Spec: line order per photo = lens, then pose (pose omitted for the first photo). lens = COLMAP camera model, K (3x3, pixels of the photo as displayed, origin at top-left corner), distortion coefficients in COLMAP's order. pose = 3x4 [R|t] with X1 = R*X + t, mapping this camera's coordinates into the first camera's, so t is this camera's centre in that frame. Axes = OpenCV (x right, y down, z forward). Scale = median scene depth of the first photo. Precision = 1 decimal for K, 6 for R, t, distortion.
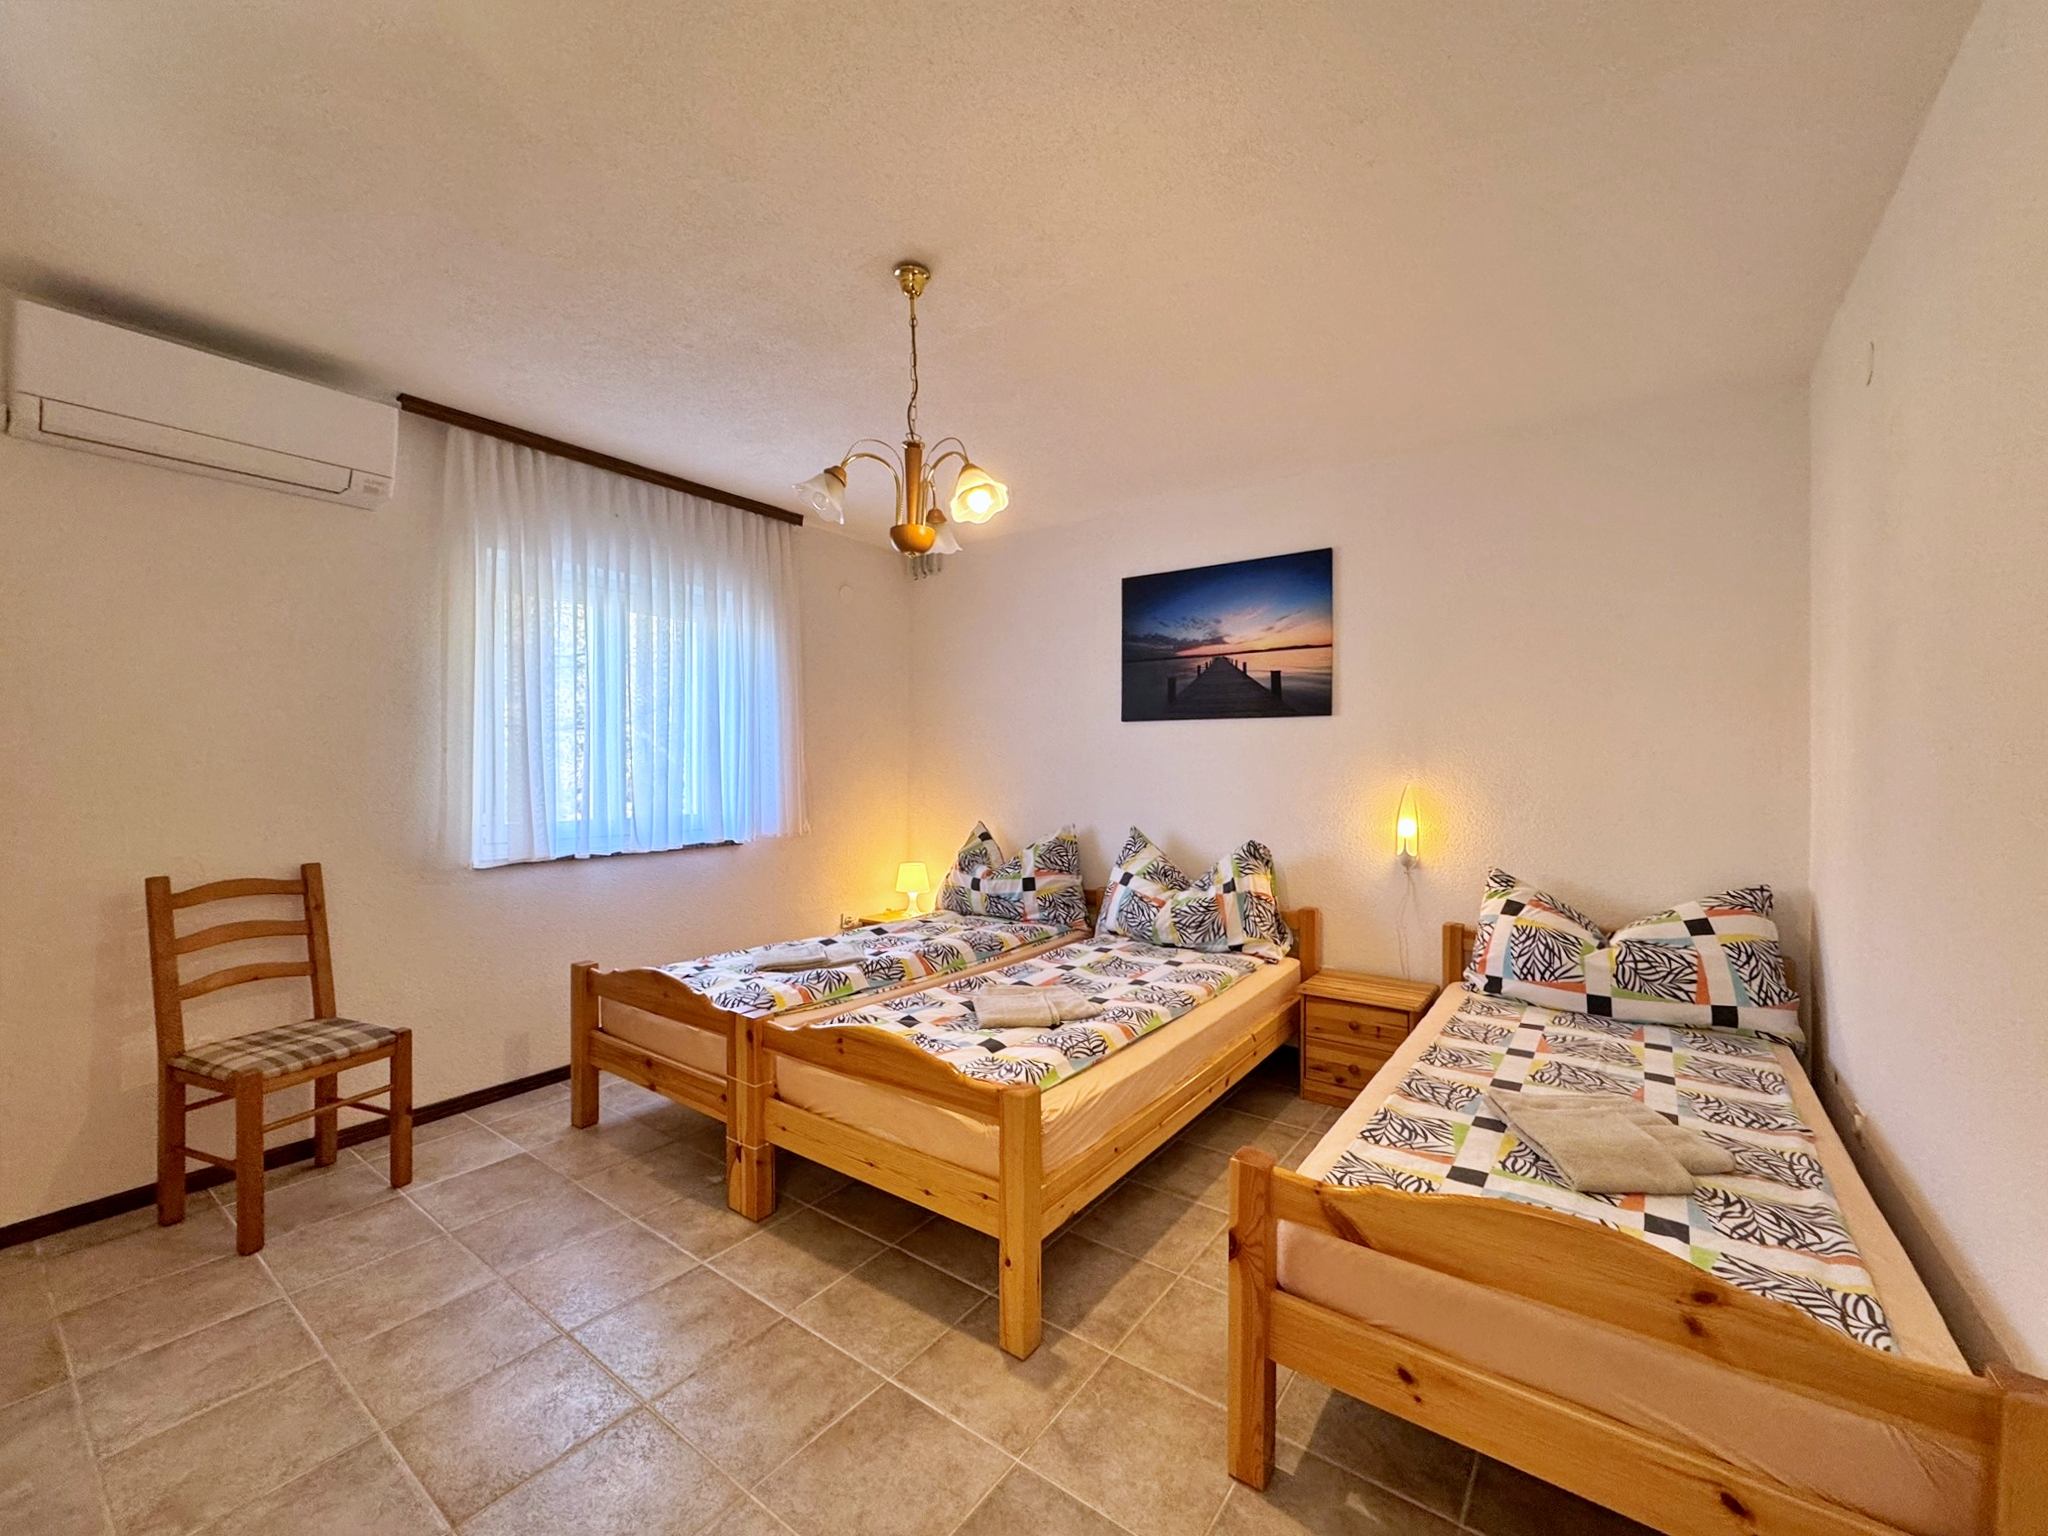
lens RADIAL K [[823.5, 0, 1032.1], [0, 823.5, 766.9], [0, 0, 1]] dist [-0.003618, 0.000719]
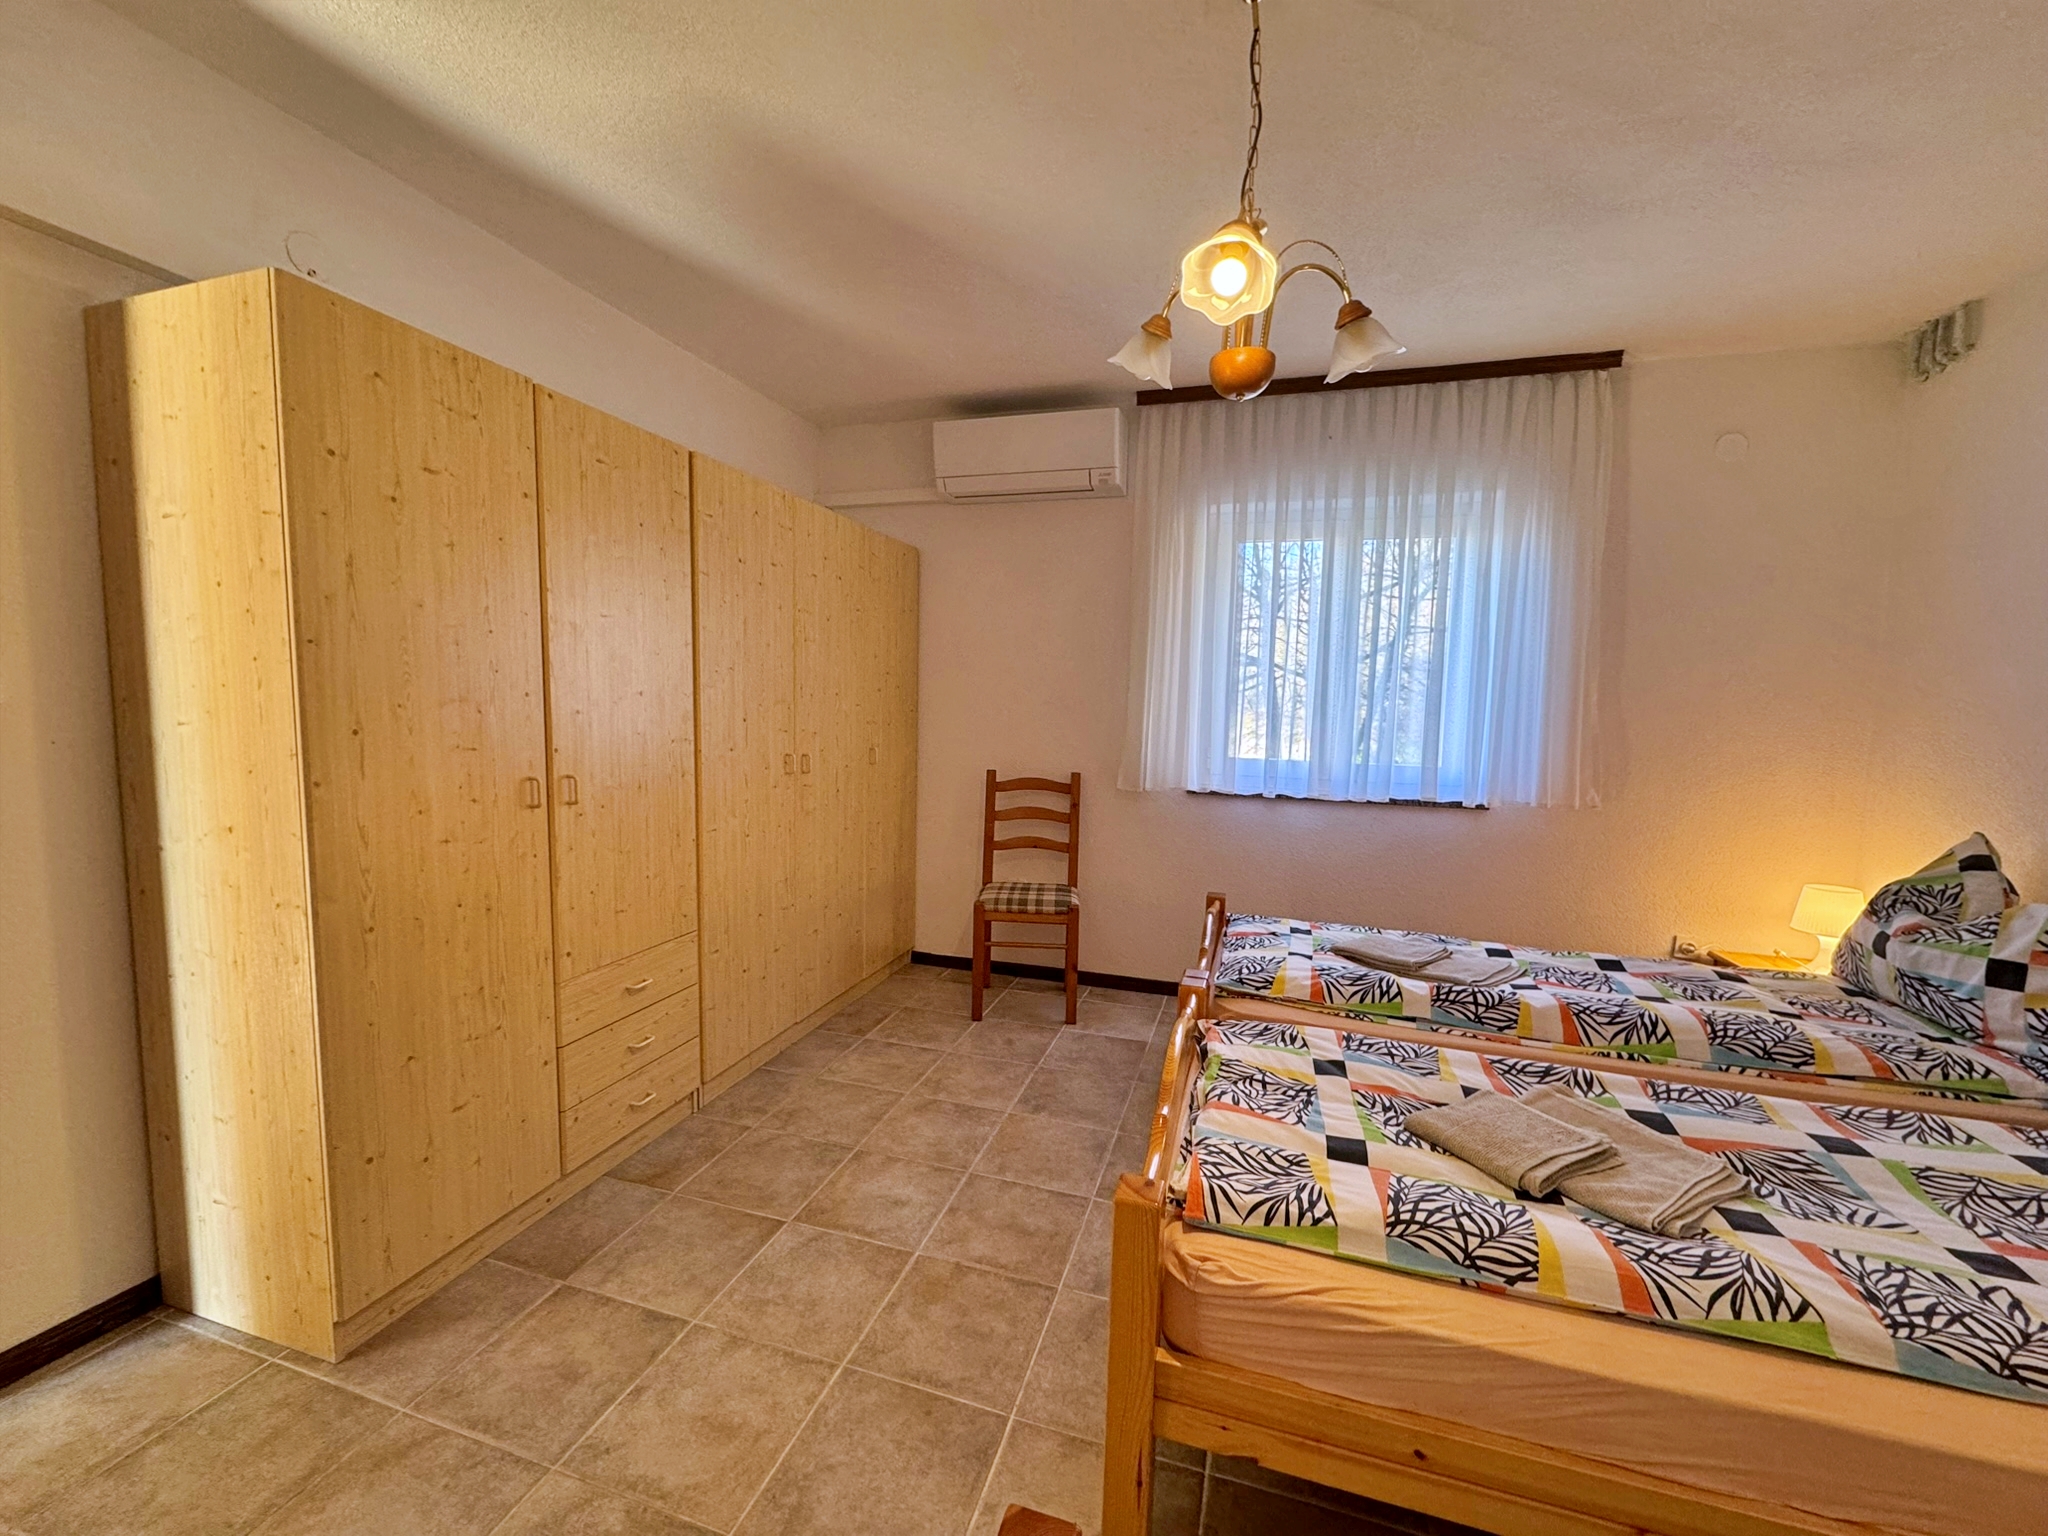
lens RADIAL K [[823.5, 0, 1033.3], [0, 823.5, 765.9], [0, 0, 1]] dist [-0.003618, 0.000719]
pose [[0.317646, 0.080203, -0.944811, 0.322570], [-0.026466, 0.996778, 0.075716, 0.003835], [0.947840, 0.000955, 0.318745, 0.414433]]
